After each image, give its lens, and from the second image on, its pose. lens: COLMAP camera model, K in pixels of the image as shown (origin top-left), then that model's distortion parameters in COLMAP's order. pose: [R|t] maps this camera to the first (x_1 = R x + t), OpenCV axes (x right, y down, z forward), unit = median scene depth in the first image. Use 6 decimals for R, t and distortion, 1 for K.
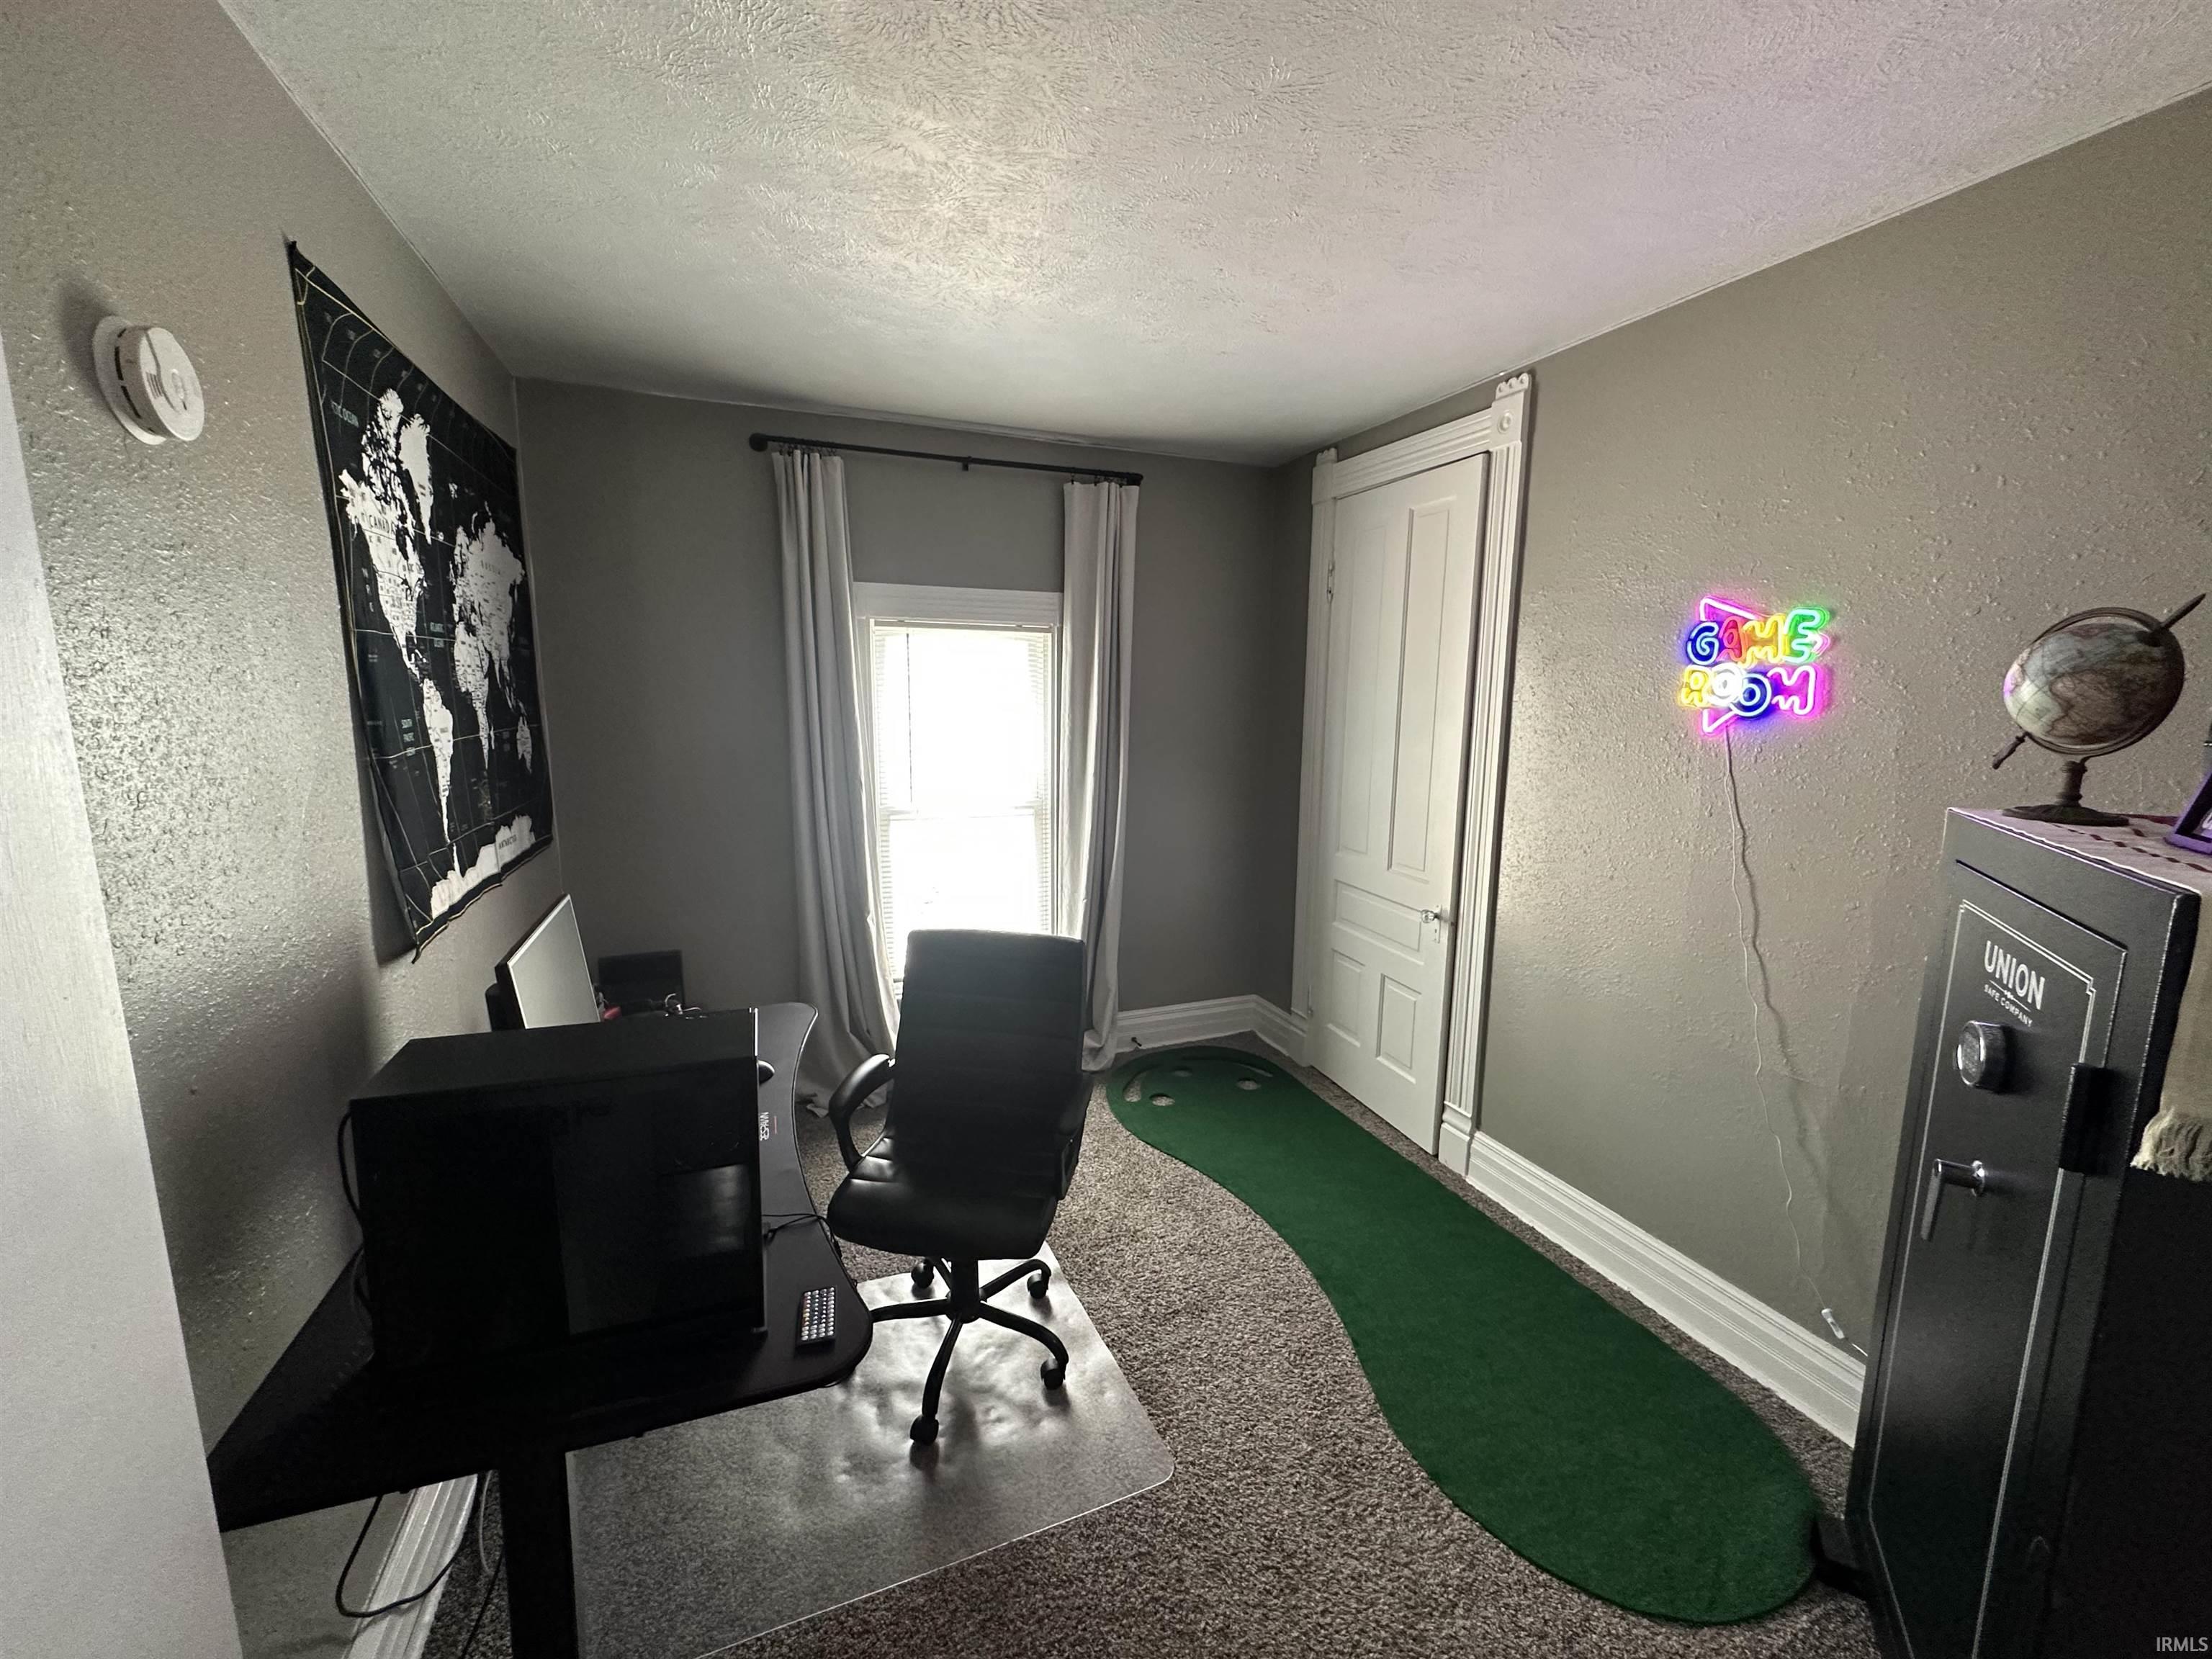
lens RADIAL K [[881.7, 0, 1105.7], [0, 881.7, 827.5], [0, 0, 1]] dist [-0.002580, -0.000006]
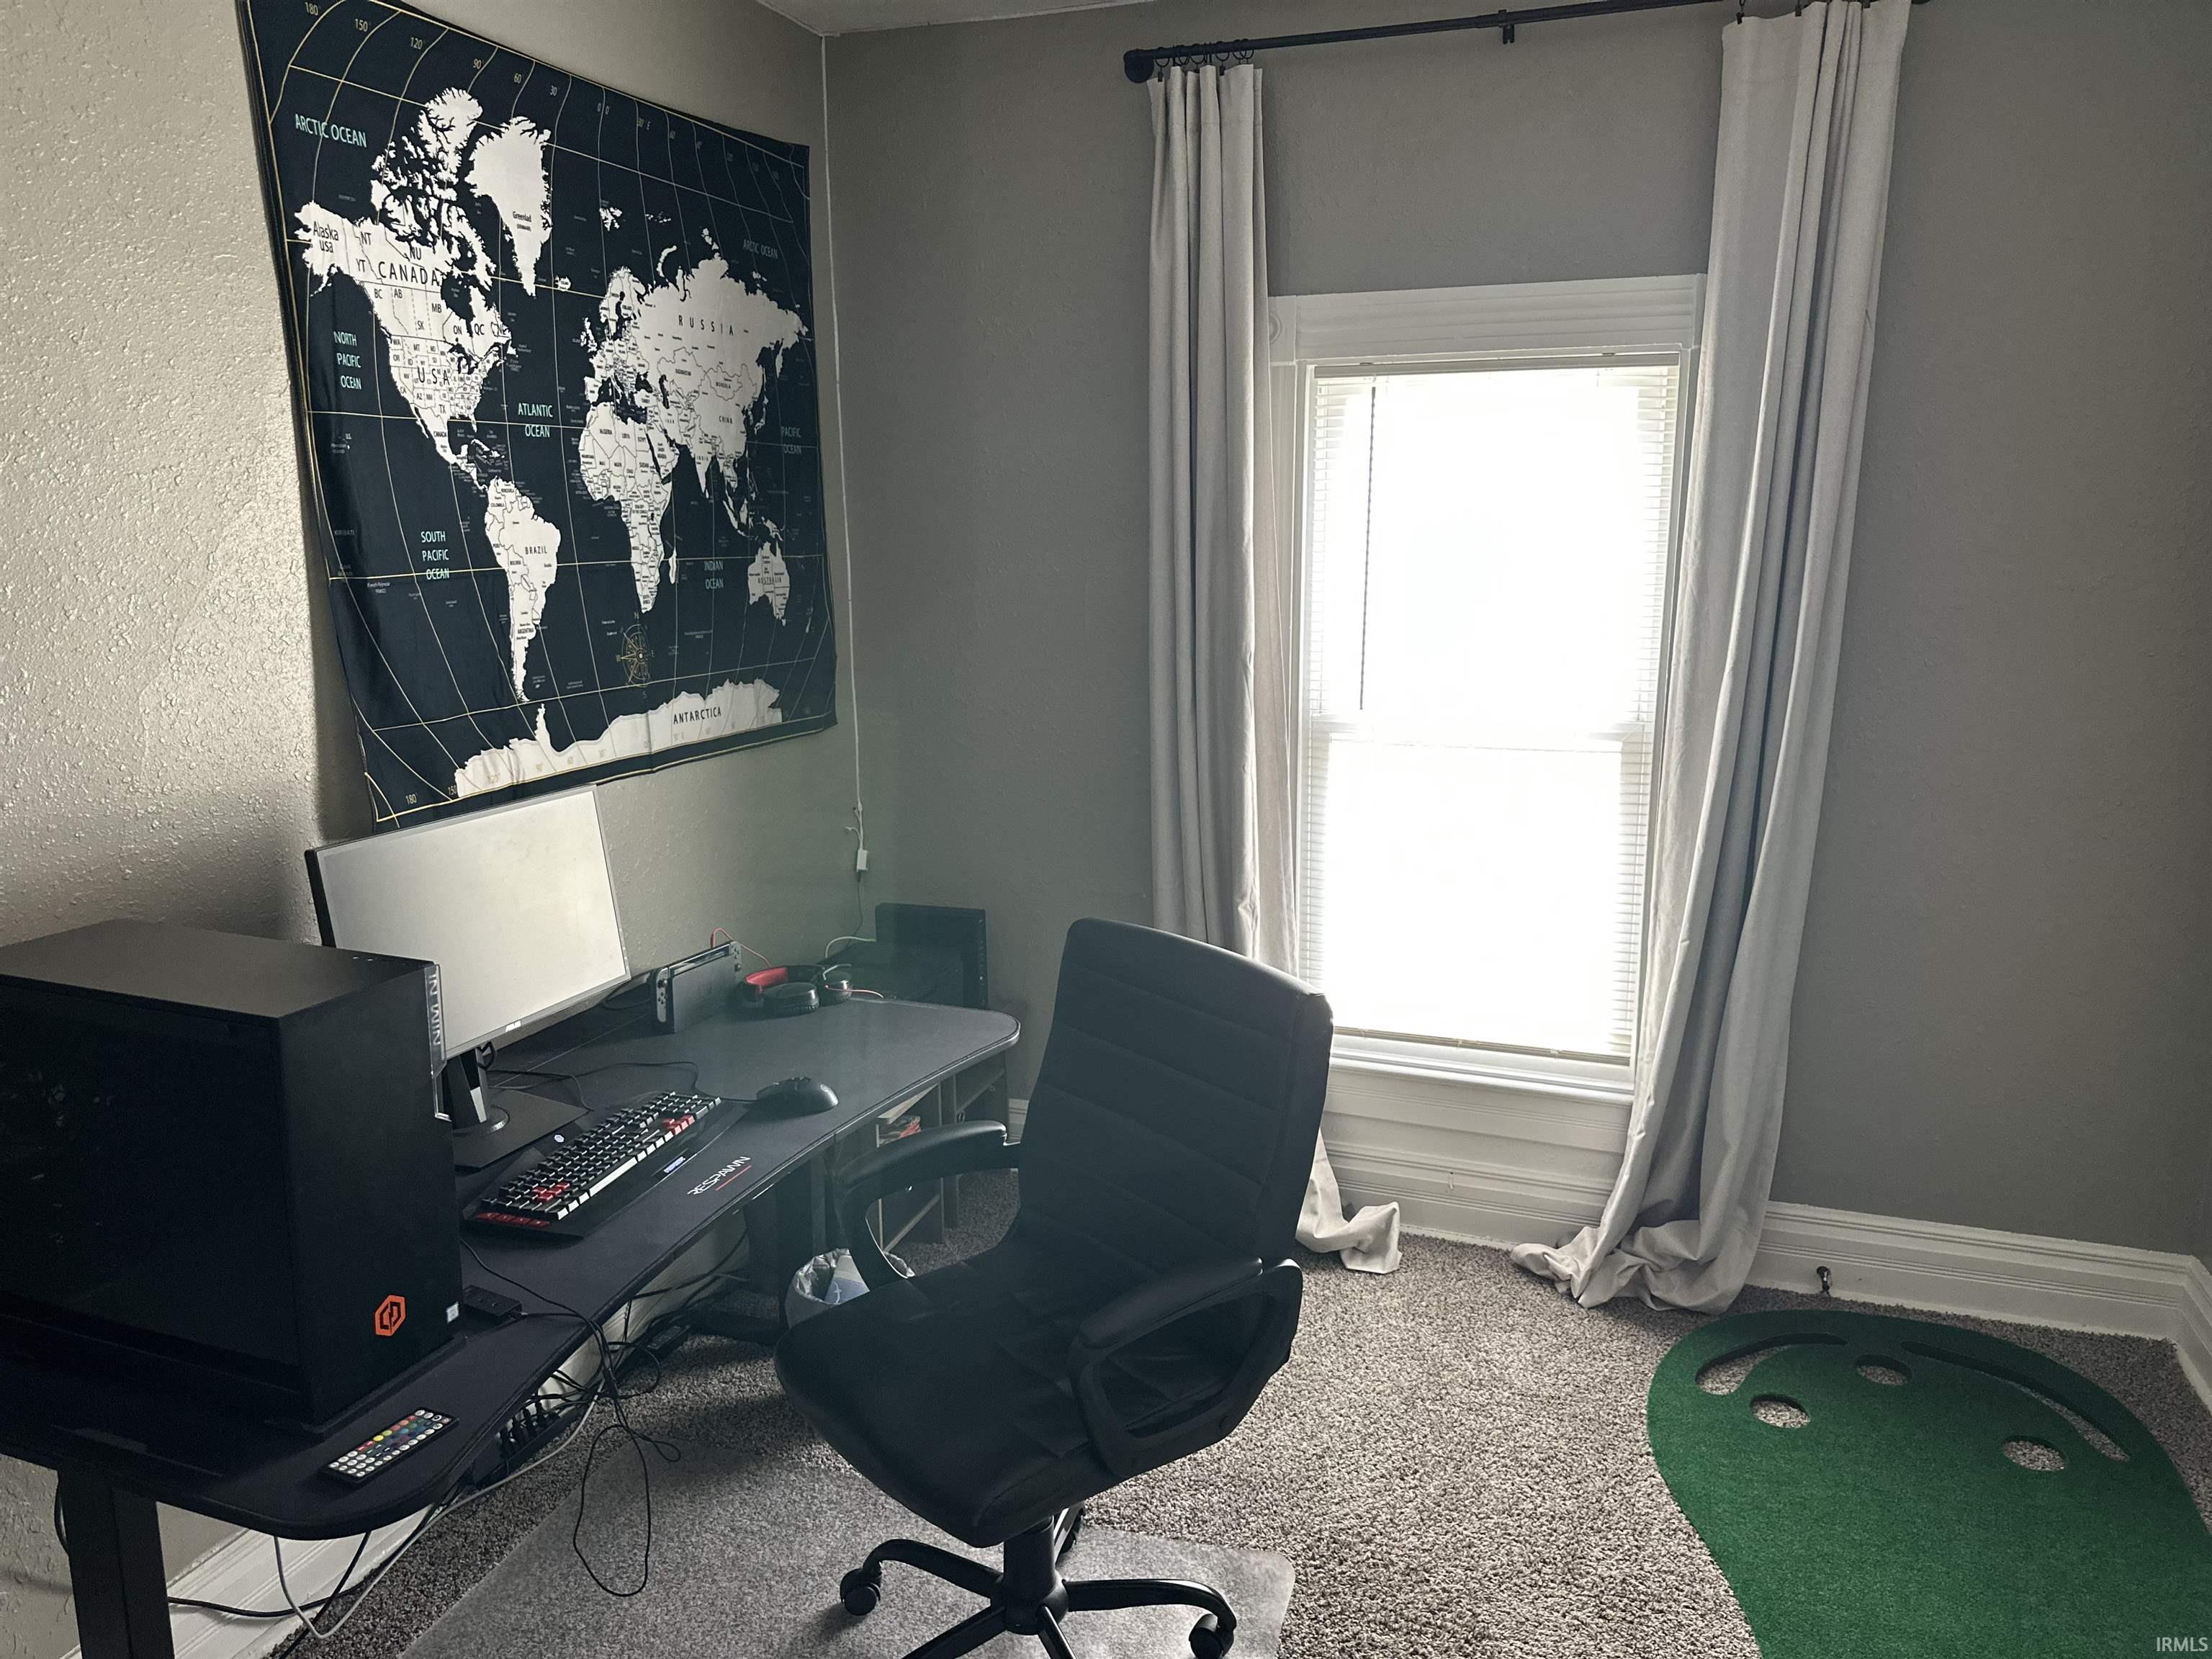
lens RADIAL K [[1558.4, 0, 1111.4], [0, 1558.4, 836.0], [0, 0, 1]] dist [0.078197, -0.110166]
pose [[0.754382, 0.116953, -0.645933, 0.505306], [-0.090239, 0.993135, 0.074428, -0.013630], [0.650204, 0.002141, 0.759757, 0.308495]]
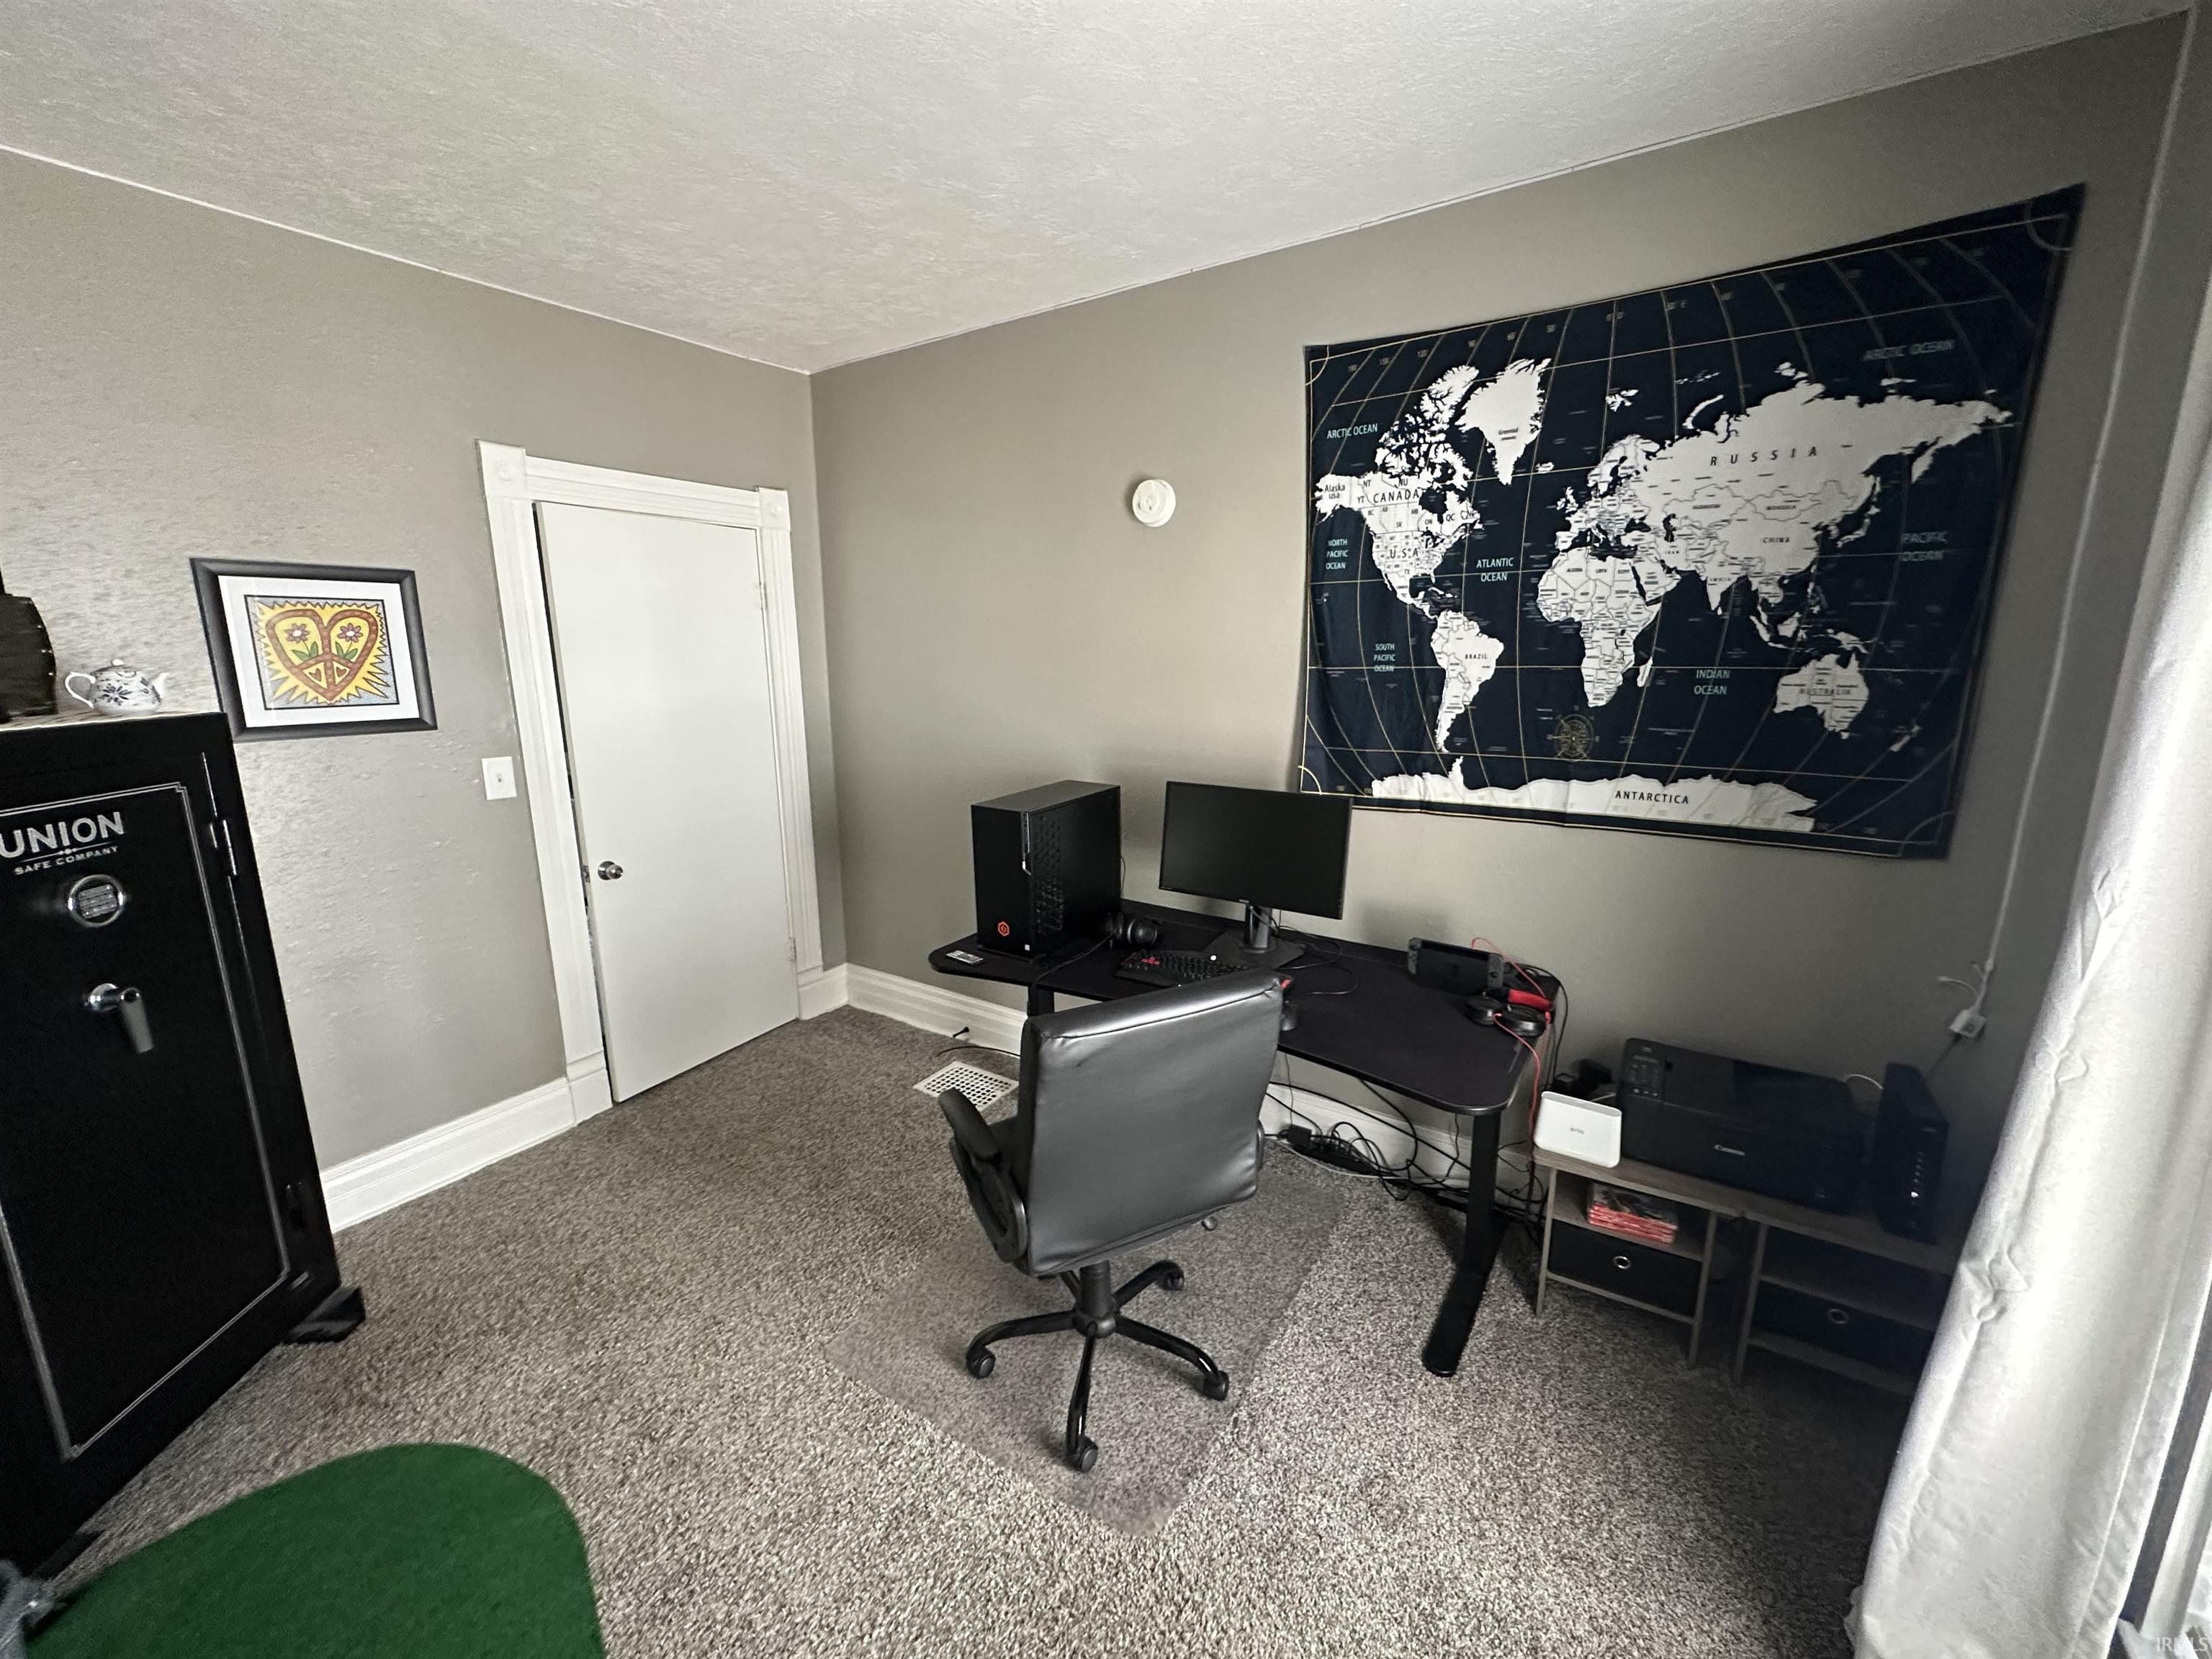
lens RADIAL K [[881.7, 0, 1105.7], [0, 881.7, 827.5], [0, 0, 1]] dist [-0.002580, -0.000006]
pose [[-0.812767, 0.119670, -0.570165, 0.307269], [-0.088193, 0.942124, 0.323458, -0.229033], [0.575874, 0.313180, -0.755174, 1.659424]]
